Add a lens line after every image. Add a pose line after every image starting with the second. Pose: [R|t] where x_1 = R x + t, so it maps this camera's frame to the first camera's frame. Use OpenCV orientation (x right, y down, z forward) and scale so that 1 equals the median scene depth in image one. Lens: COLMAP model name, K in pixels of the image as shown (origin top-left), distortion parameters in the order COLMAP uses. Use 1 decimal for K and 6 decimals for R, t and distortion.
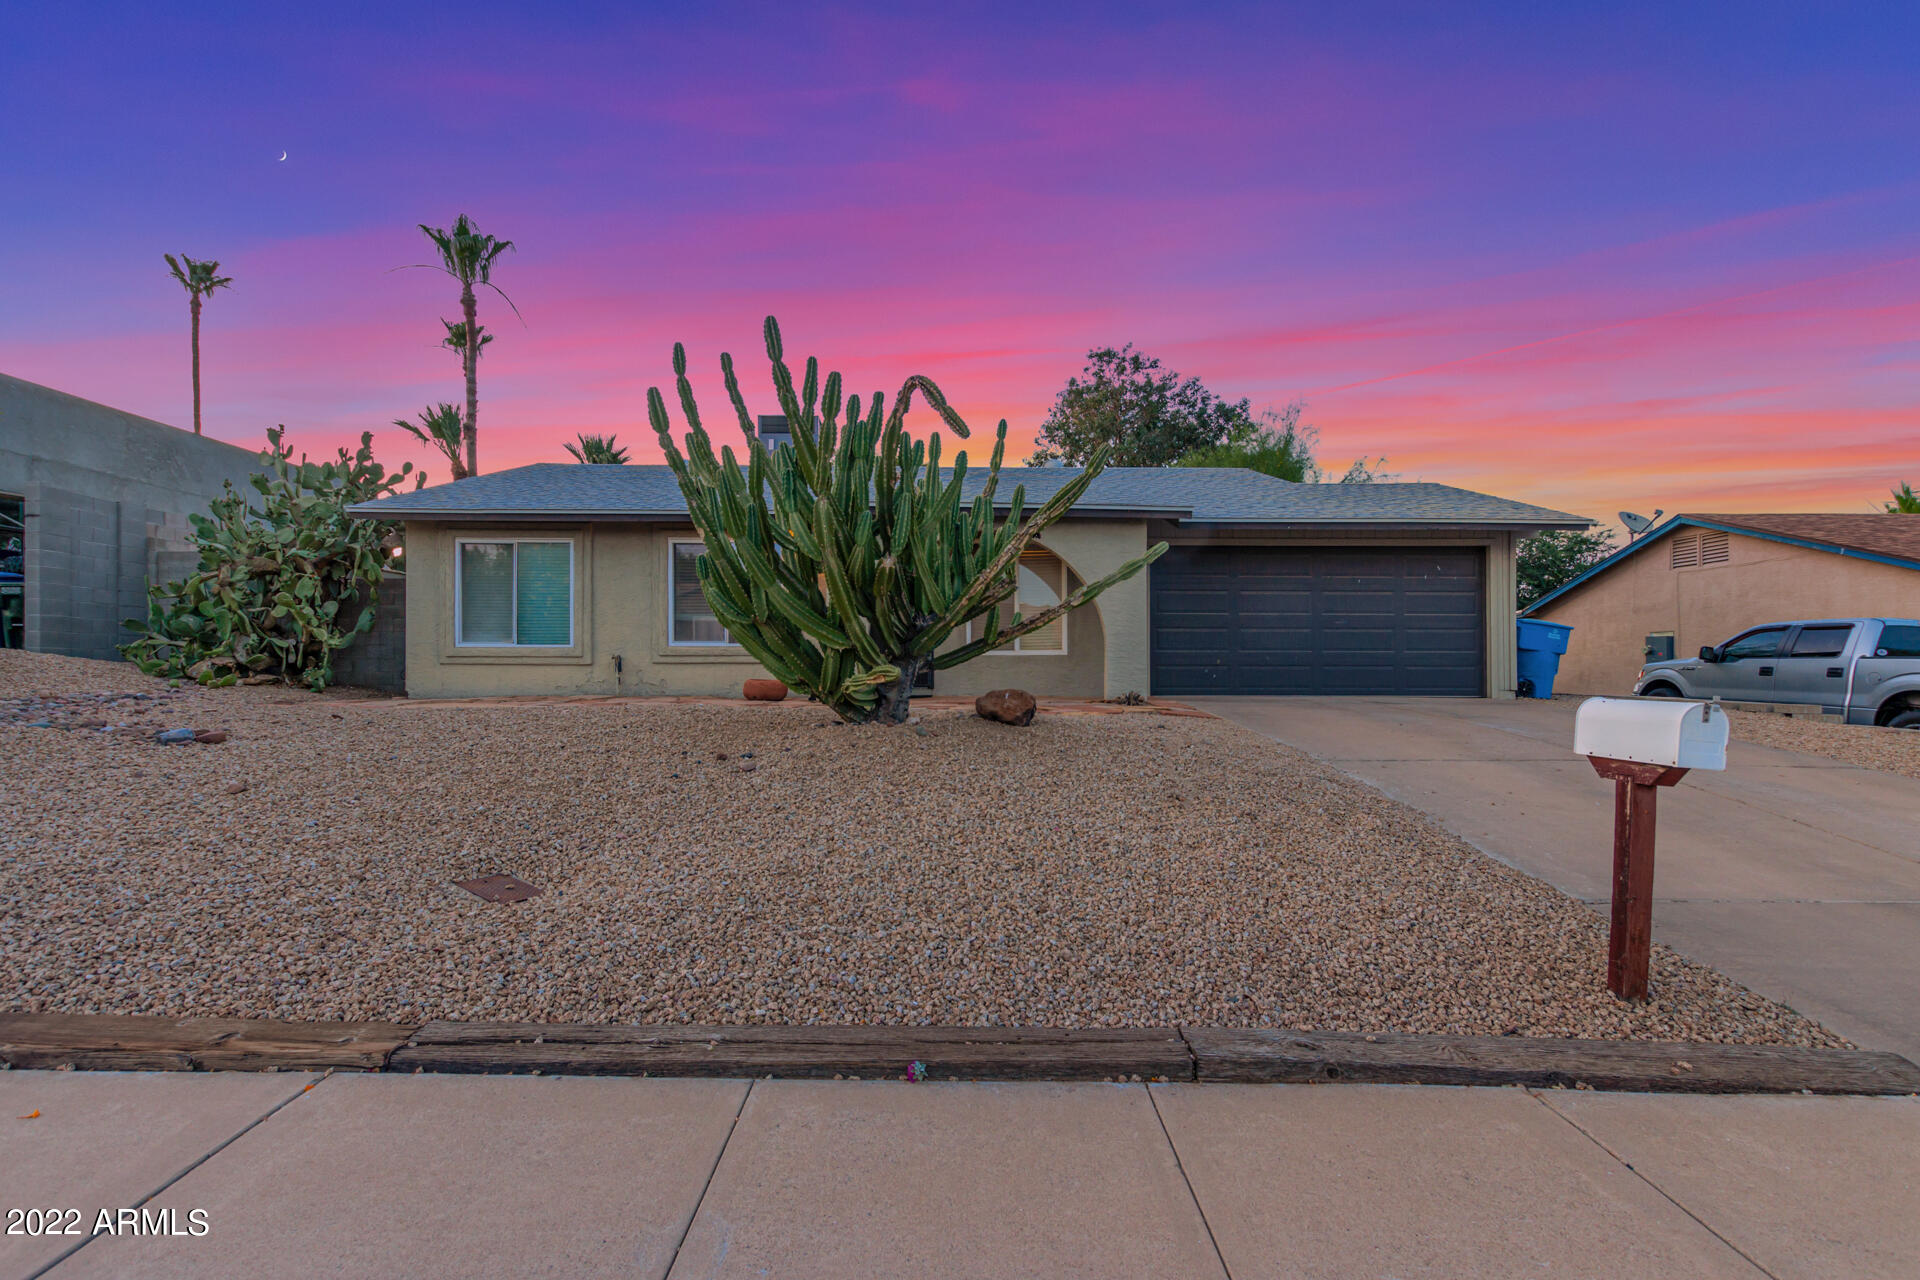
lens RADIAL K [[873.0, 0, 941.2], [0, 873.0, 647.5], [0, 0, 1]] dist [0.005136, -0.002435]
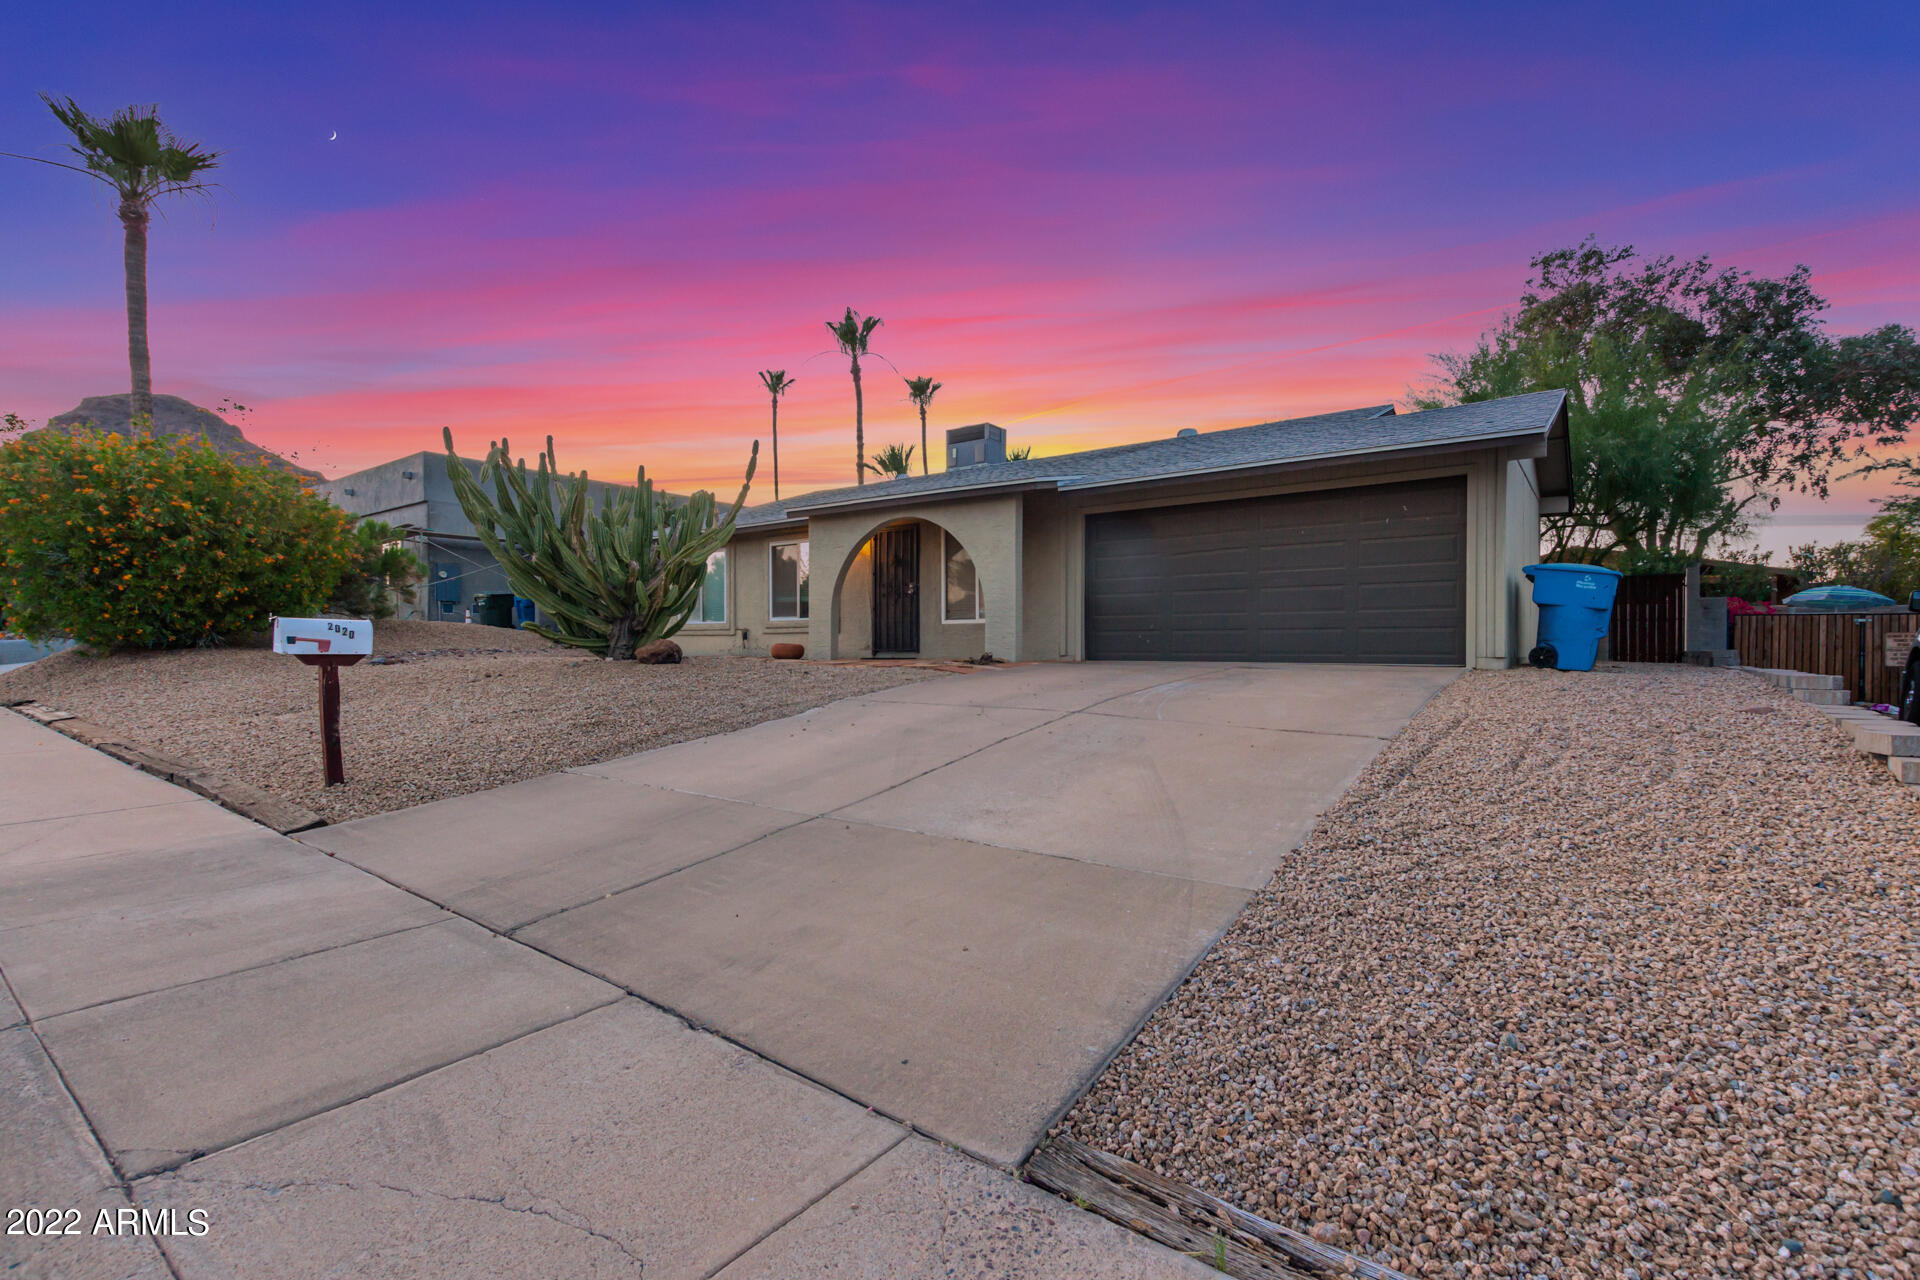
lens RADIAL K [[873.0, 0, 966.5], [0, 873.0, 645.4], [0, 0, 1]] dist [0.005136, -0.002435]
pose [[0.785306, -0.002629, -0.619102, 0.743877], [0.006265, 0.999974, 0.003700, 0.031954], [0.619076, -0.006784, 0.785302, 0.109835]]
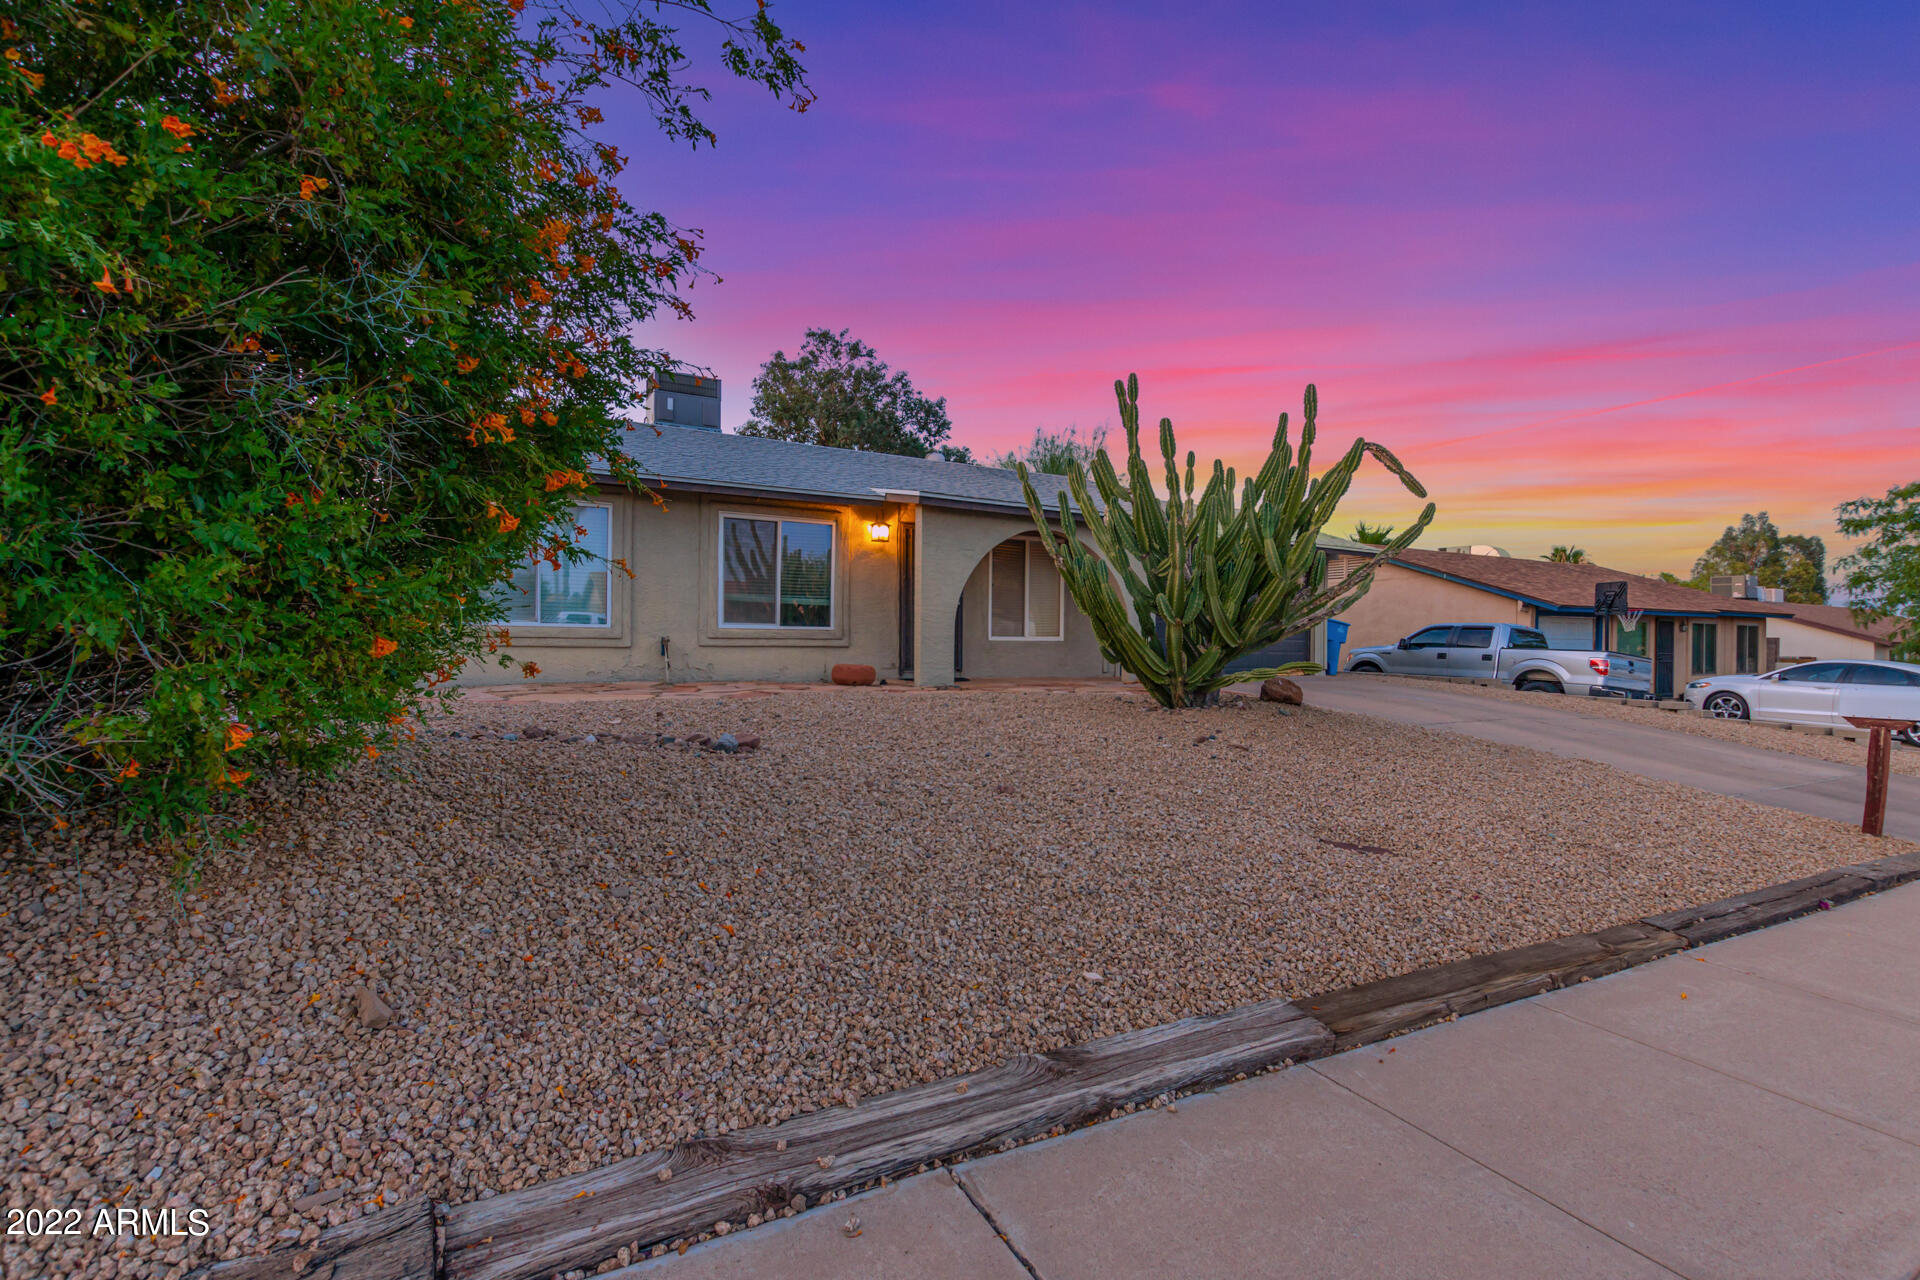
lens RADIAL K [[873.0, 0, 963.4], [0, 873.0, 638.6], [0, 0, 1]] dist [0.005136, -0.002435]
pose [[0.882784, 0.010815, 0.469654, -0.494513], [-0.021439, 0.999621, 0.017279, -0.011157], [-0.469289, -0.025323, 0.882681, 0.051676]]
